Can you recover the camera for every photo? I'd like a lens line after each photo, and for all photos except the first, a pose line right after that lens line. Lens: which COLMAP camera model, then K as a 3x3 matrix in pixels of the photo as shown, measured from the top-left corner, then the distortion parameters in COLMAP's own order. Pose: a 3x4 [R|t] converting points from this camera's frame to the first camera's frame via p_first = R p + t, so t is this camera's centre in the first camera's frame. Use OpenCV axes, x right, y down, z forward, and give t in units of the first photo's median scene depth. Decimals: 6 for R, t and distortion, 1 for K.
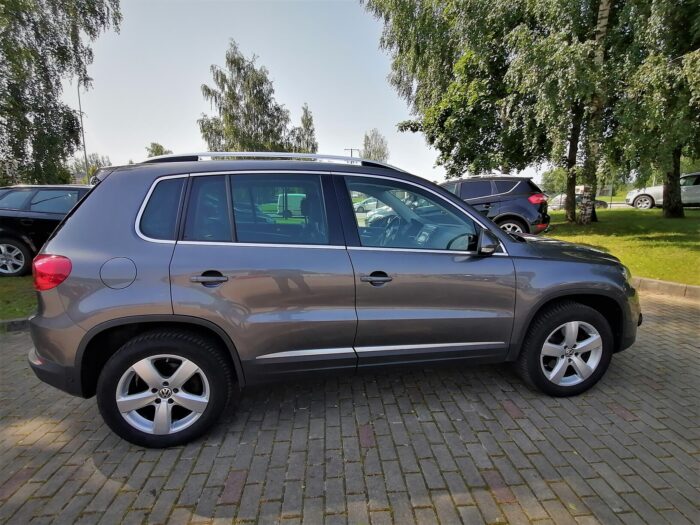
lens RADIAL K [[339.6, 0, 350.0], [0, 339.6, 262.5], [0, 0, 1]] dist [0.056219, -0.037874]
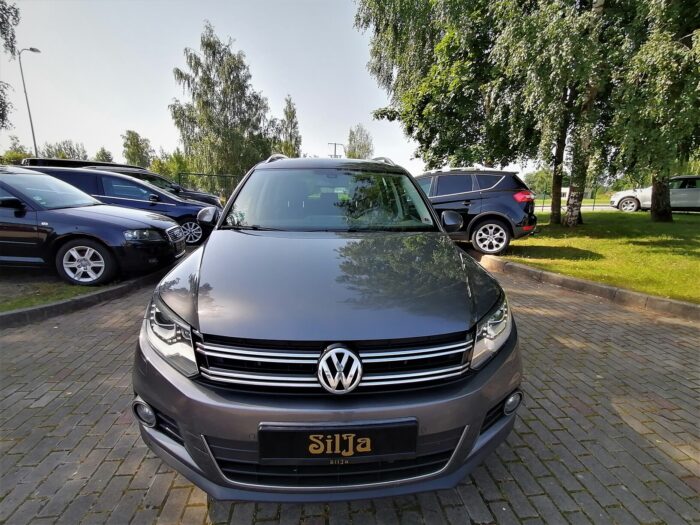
lens RADIAL K [[339.6, 0, 350.0], [0, 339.6, 262.5], [0, 0, 1]] dist [0.056219, -0.037874]
pose [[0.998667, 0.017709, 0.048479, 0.039162], [-0.018258, 0.999774, 0.010902, -0.011529], [-0.048275, -0.011772, 0.998765, 0.088261]]
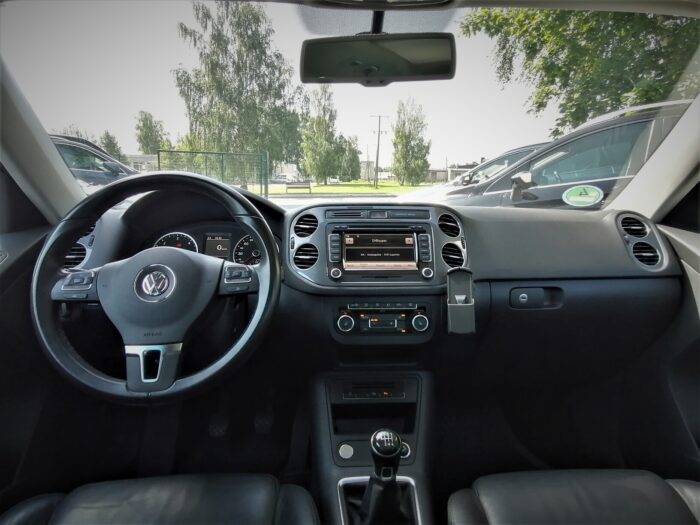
lens RADIAL K [[410.4, 0, 350.0], [0, 410.4, 262.5], [0, 0, 1]] dist [0.035912, 0.000153]
pose [[0.997745, 0.027613, -0.061168, 0.028315], [-0.027002, 0.999577, 0.010793, -0.057016], [0.061440, -0.009117, 0.998069, 0.374666]]
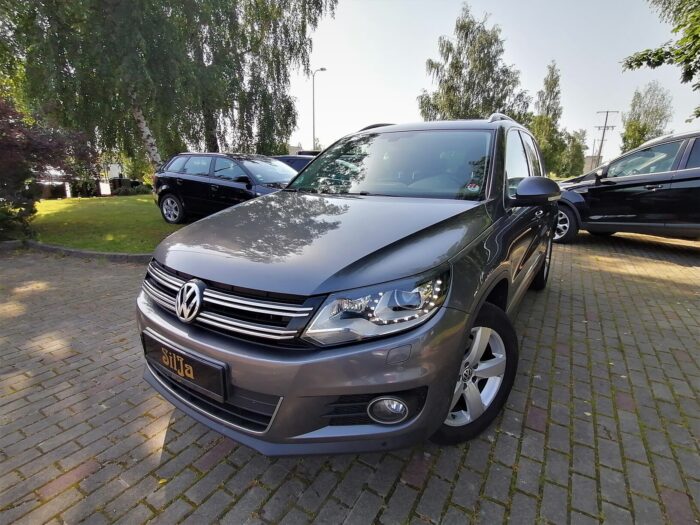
lens RADIAL K [[339.6, 0, 350.0], [0, 339.6, 262.5], [0, 0, 1]] dist [0.056219, -0.037874]
pose [[0.812335, 0.155393, -0.562108, 0.136553], [-0.120304, 0.987768, 0.099207, -0.009385], [0.570648, -0.012966, 0.821092, 0.122565]]
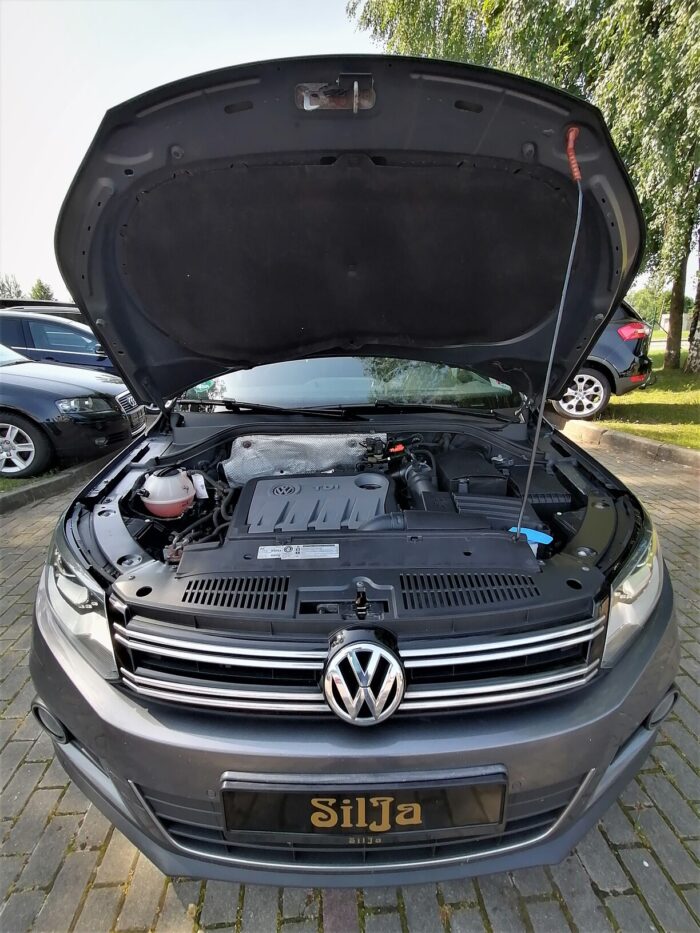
lens RADIAL K [[452.6, 0, 350.2], [0, 452.6, 471.2], [0, 0, 1]] dist [0.056219, -0.037874]
pose [[0.999989, -0.001111, -0.004575, 0.039744], [0.001589, 0.994367, 0.105984, -0.019672], [0.004431, -0.105990, 0.994357, 0.115711]]
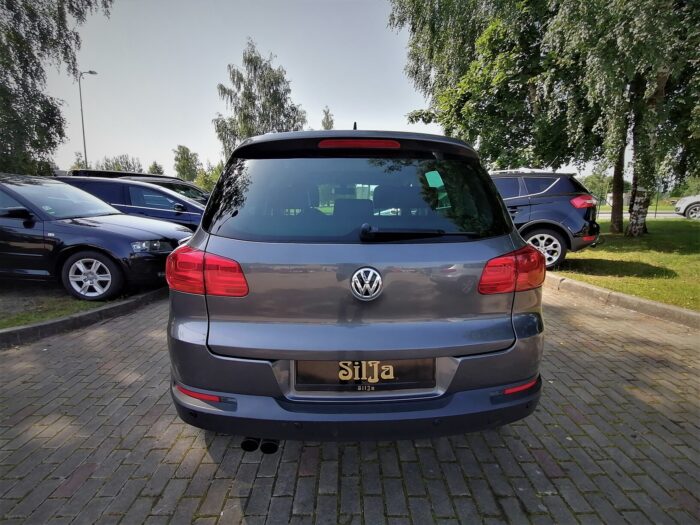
lens RADIAL K [[339.6, 0, 350.0], [0, 339.6, 262.5], [0, 0, 1]] dist [0.056219, -0.037874]
pose [[0.997951, 0.028279, -0.057398, 0.052926], [-0.028939, 0.999524, -0.010686, -0.019163], [0.057068, 0.012325, 0.998294, 0.135677]]
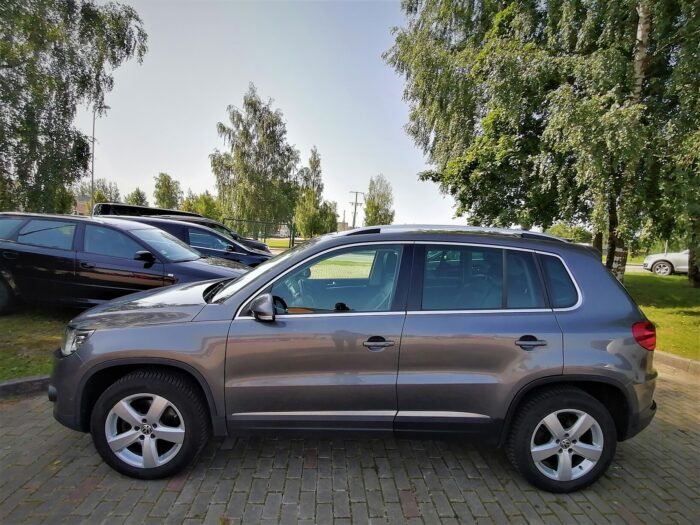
lens RADIAL K [[347.0, 0, 349.4], [0, 347.0, 257.8], [0, 0, 1]] dist [0.015200, -0.000931]
pose [[0.997574, 0.069553, 0.002890, -0.039964], [-0.068586, 0.989119, -0.130152, -0.024015], [-0.011911, 0.129638, 0.991490, 0.058362]]
